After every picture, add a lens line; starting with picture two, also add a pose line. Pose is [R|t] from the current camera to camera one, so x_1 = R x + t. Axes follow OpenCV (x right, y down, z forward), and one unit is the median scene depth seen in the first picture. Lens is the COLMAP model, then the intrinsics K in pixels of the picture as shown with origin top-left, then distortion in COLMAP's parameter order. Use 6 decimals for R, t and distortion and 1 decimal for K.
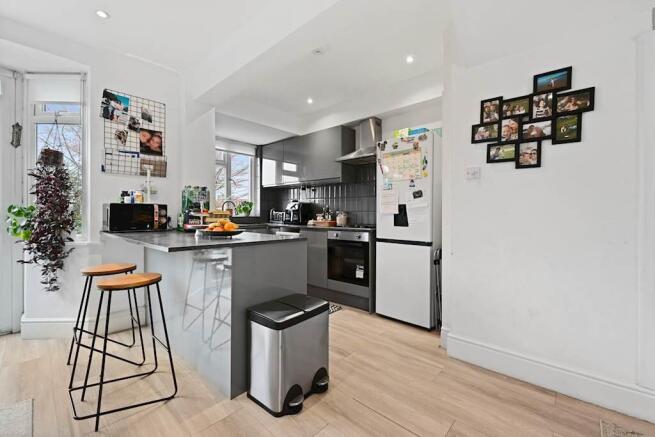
lens RADIAL K [[282.8, 0, 327.7], [0, 282.8, 207.5], [0, 0, 1]] dist [-0.000045, -0.000028]
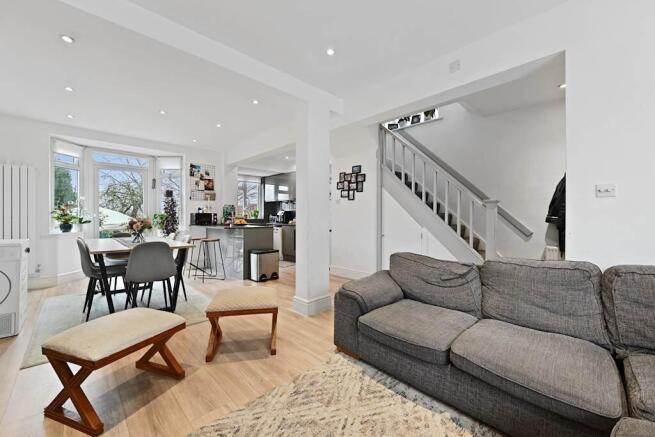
lens RADIAL K [[263.9, 0, 331.1], [0, 263.9, 210.4], [0, 0, 1]] dist [-0.000867, 0.000084]
pose [[0.999332, -0.003884, -0.036350, 0.428426], [0.003685, 0.999978, -0.005526, -0.019211], [0.036370, 0.005389, 0.999324, -1.094641]]
